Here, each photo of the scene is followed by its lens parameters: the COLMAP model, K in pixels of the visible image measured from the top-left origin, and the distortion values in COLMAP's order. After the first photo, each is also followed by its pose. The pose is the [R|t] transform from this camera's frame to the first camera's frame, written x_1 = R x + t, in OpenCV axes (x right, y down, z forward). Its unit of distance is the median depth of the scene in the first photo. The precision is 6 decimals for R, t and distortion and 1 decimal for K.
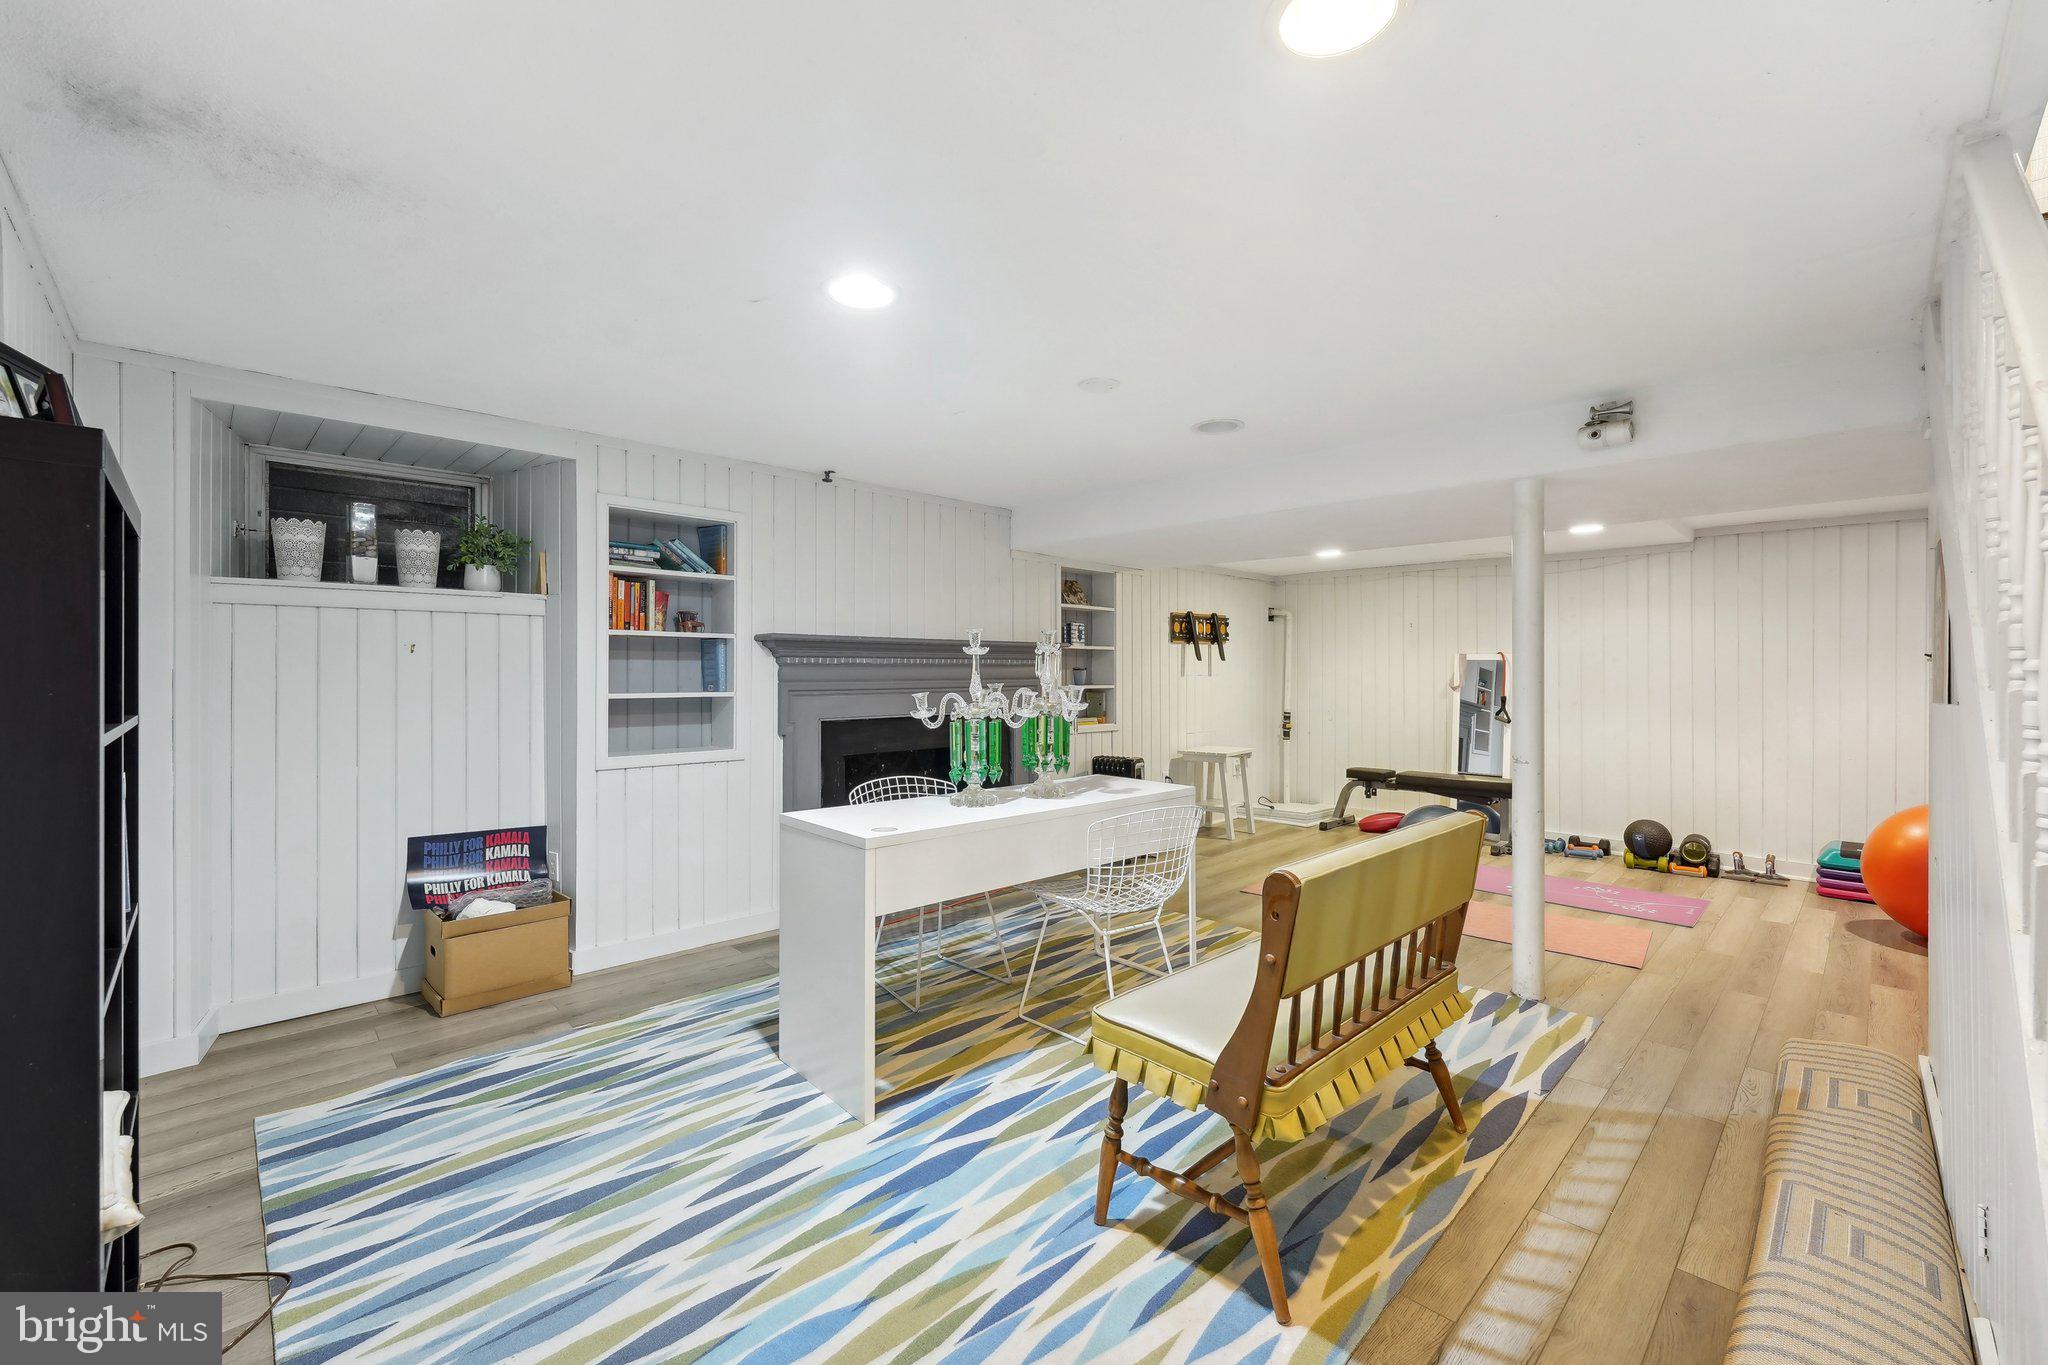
lens RADIAL K [[830.6, 0, 1025.5], [0, 830.6, 675.6], [0, 0, 1]] dist [-0.003529, 0.000069]
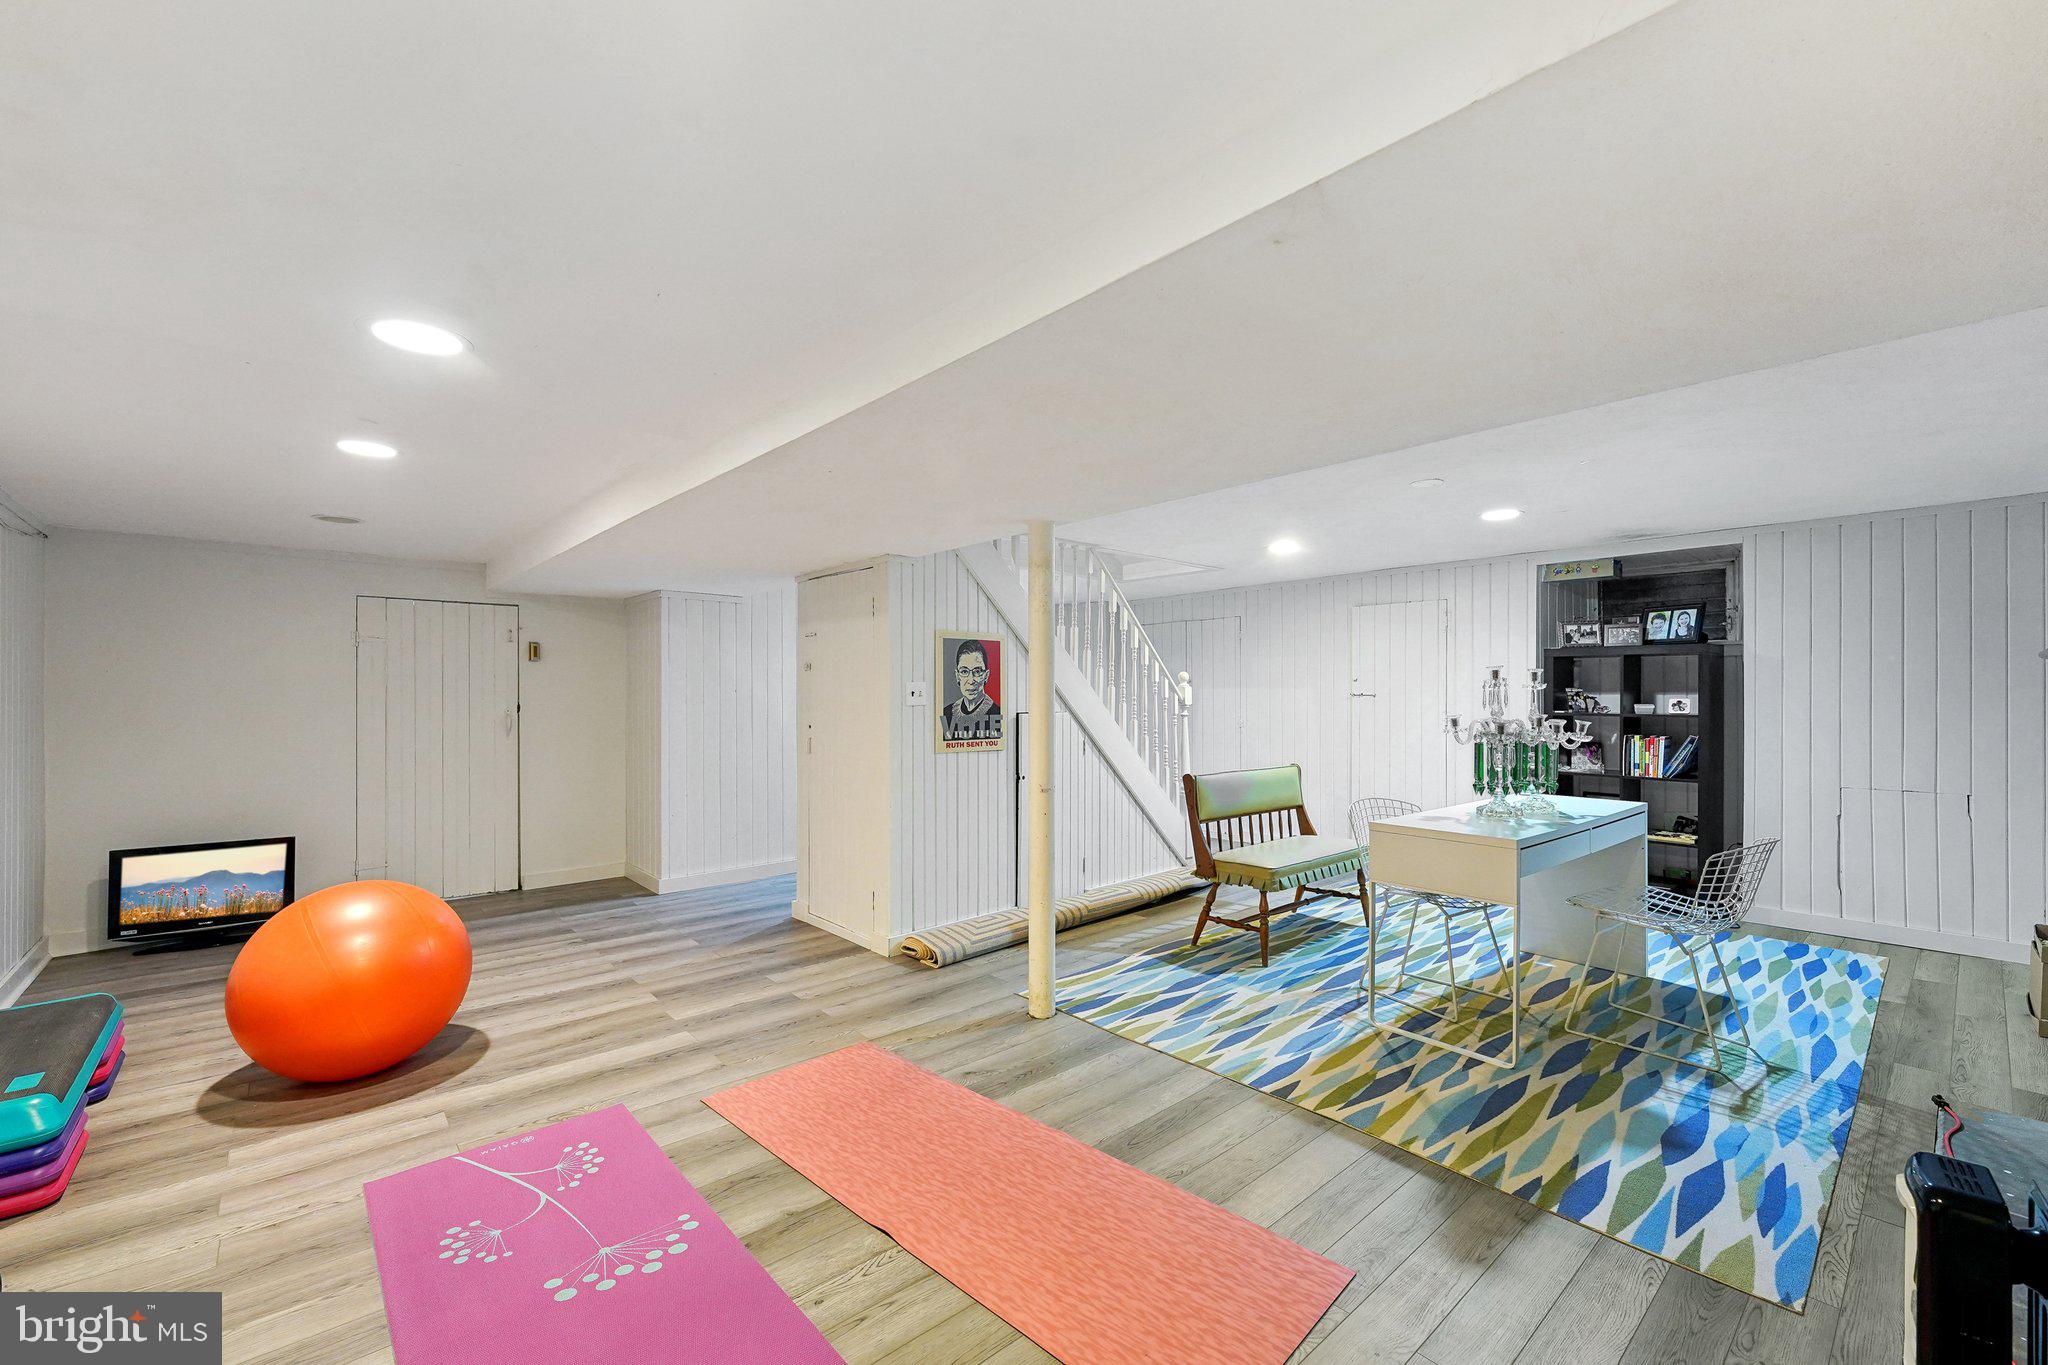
lens RADIAL K [[830.6, 0, 1018.5], [0, 830.6, 691.5], [0, 0, 1]] dist [-0.003529, 0.000069]
pose [[-0.998698, 0.000837, 0.051015, 0.497547], [0.001104, 0.999986, 0.005223, -0.022567], [-0.051010, 0.005272, -0.998684, 1.747833]]
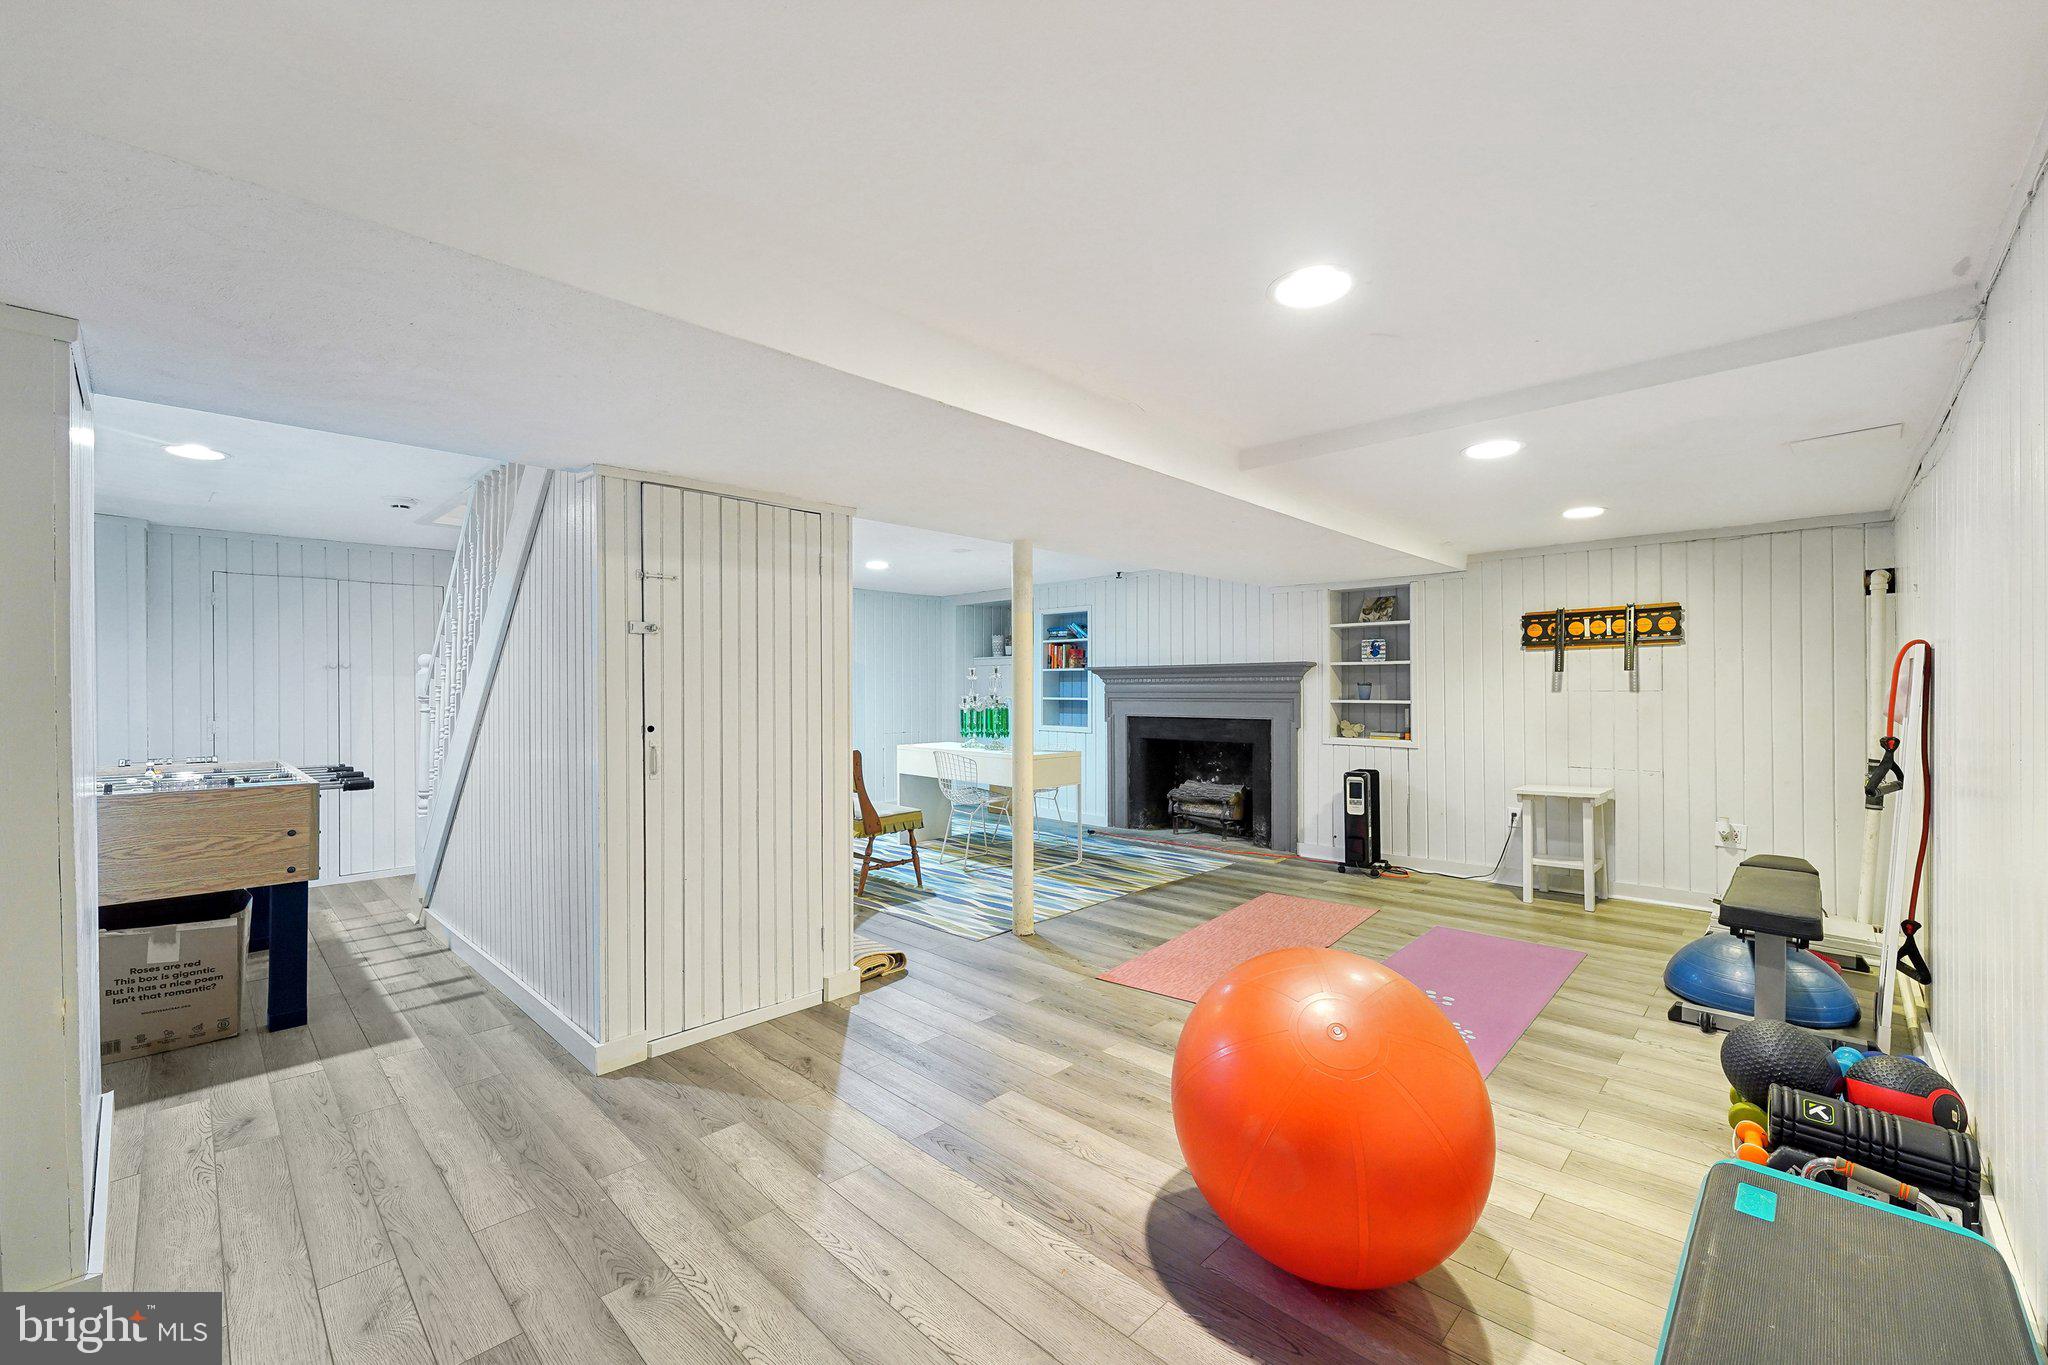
lens RADIAL K [[830.6, 0, 1020.4], [0, 830.6, 685.3], [0, 0, 1]] dist [-0.003529, 0.000069]
pose [[0.026349, -0.005189, -0.999639, 1.639016], [-0.004713, 0.999975, -0.005315, 0.001801], [0.999642, 0.004851, 0.026324, 0.819069]]
